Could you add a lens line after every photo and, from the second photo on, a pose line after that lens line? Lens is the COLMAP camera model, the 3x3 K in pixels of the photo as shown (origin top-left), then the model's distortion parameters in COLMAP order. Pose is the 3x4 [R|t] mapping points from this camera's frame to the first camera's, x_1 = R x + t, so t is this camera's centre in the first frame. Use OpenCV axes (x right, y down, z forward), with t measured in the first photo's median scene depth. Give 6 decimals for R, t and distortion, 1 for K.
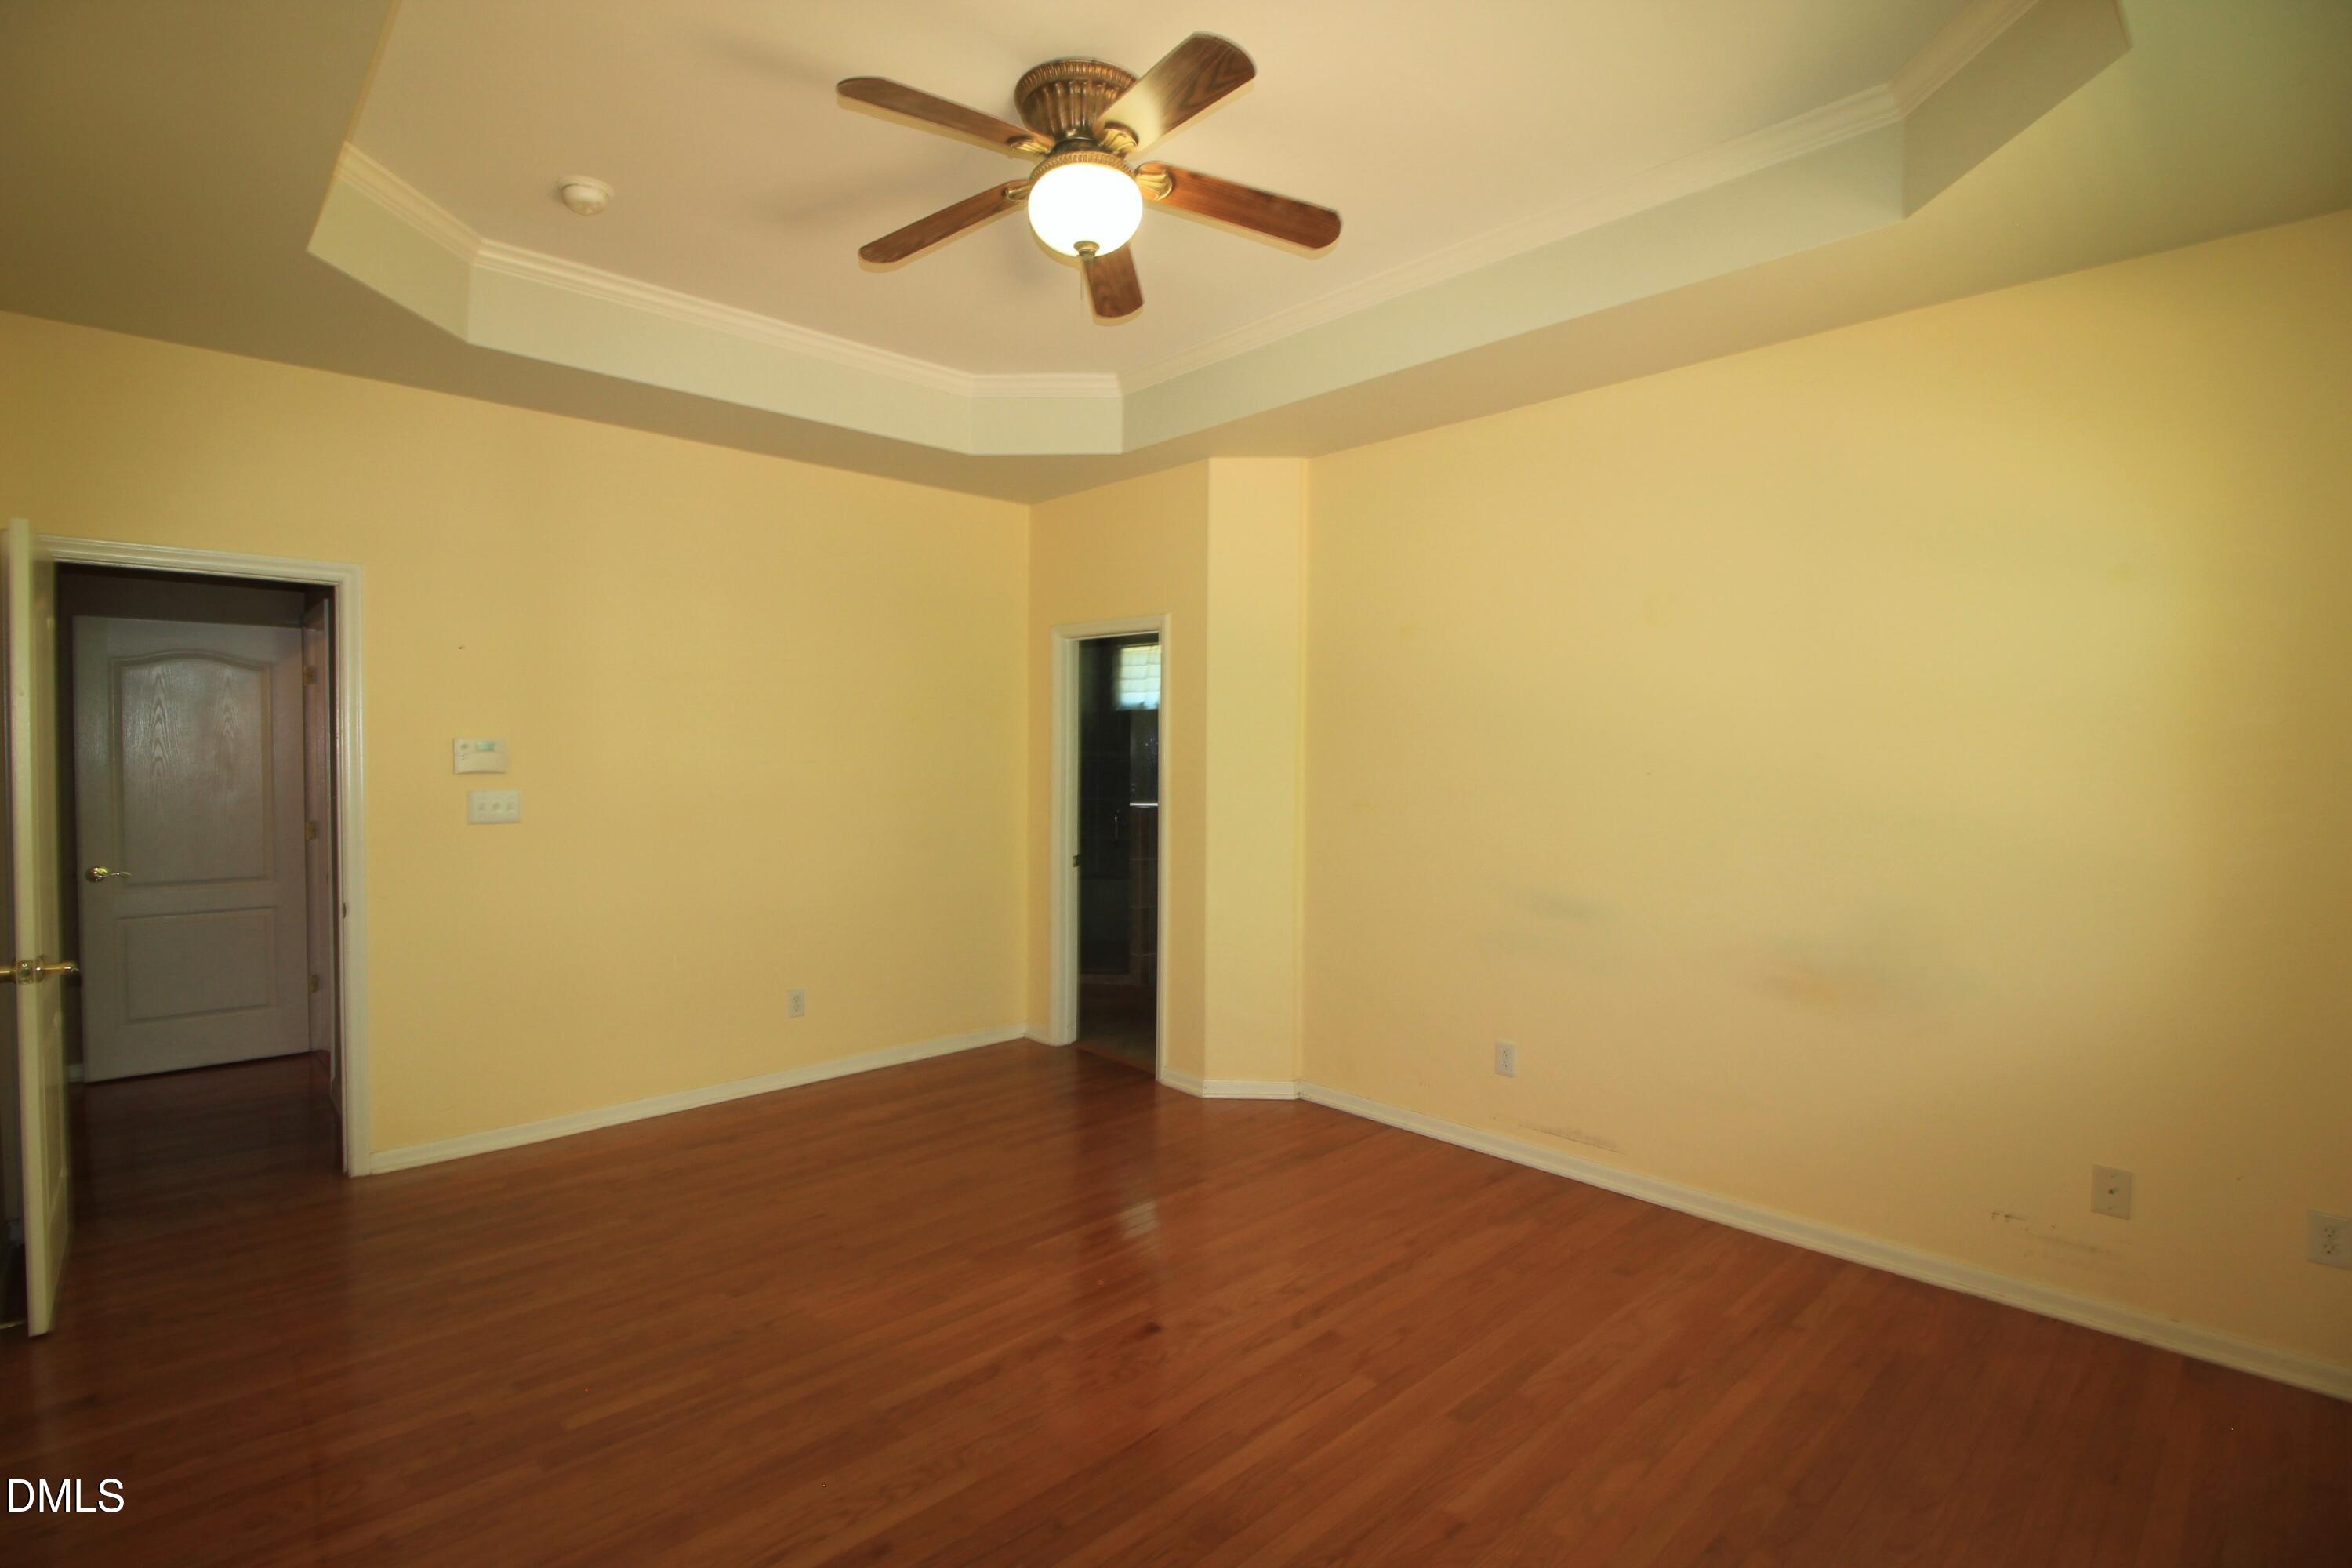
lens RADIAL K [[1148.9, 0, 1176.0], [0, 1148.9, 784.0], [0, 0, 1]] dist [0.002123, -0.015111]
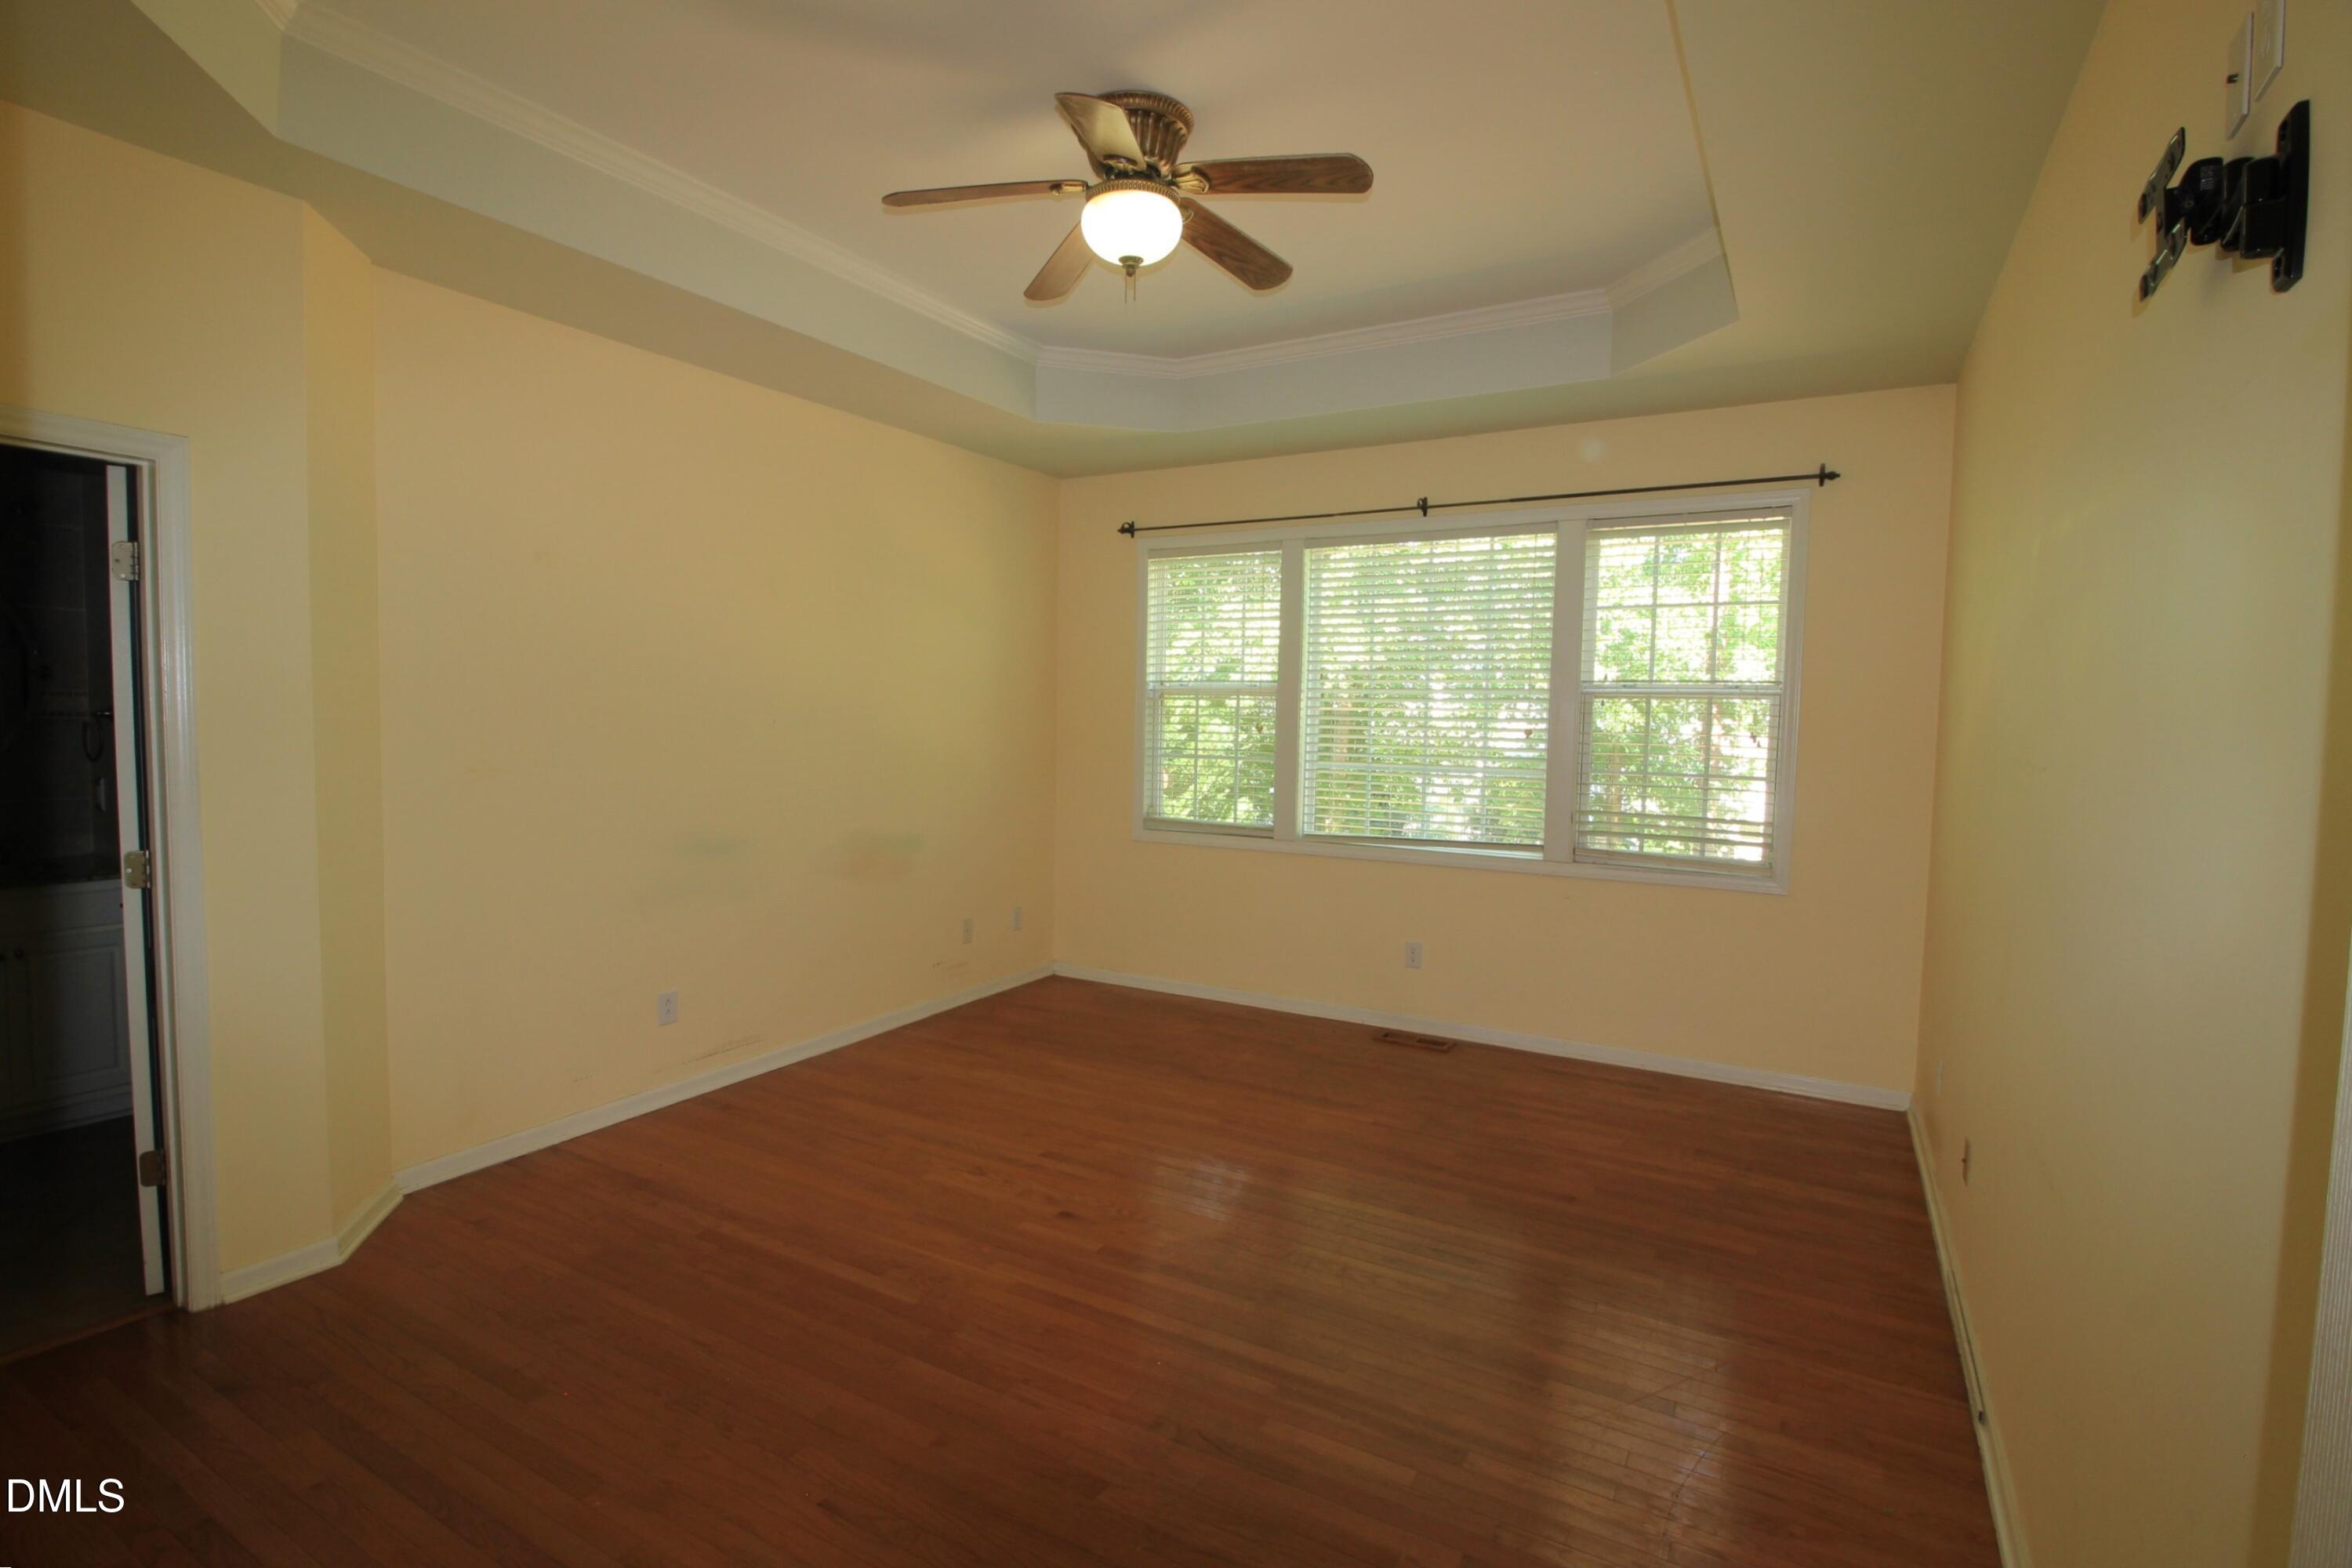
lens RADIAL K [[1148.9, 0, 1176.0], [0, 1148.9, 784.0], [0, 0, 1]] dist [0.002123, -0.015111]
pose [[-0.319996, -0.074021, 0.944523, -0.954137], [0.006190, 0.996759, 0.080212, -0.041645], [-0.947399, 0.031514, -0.318500, 1.071770]]
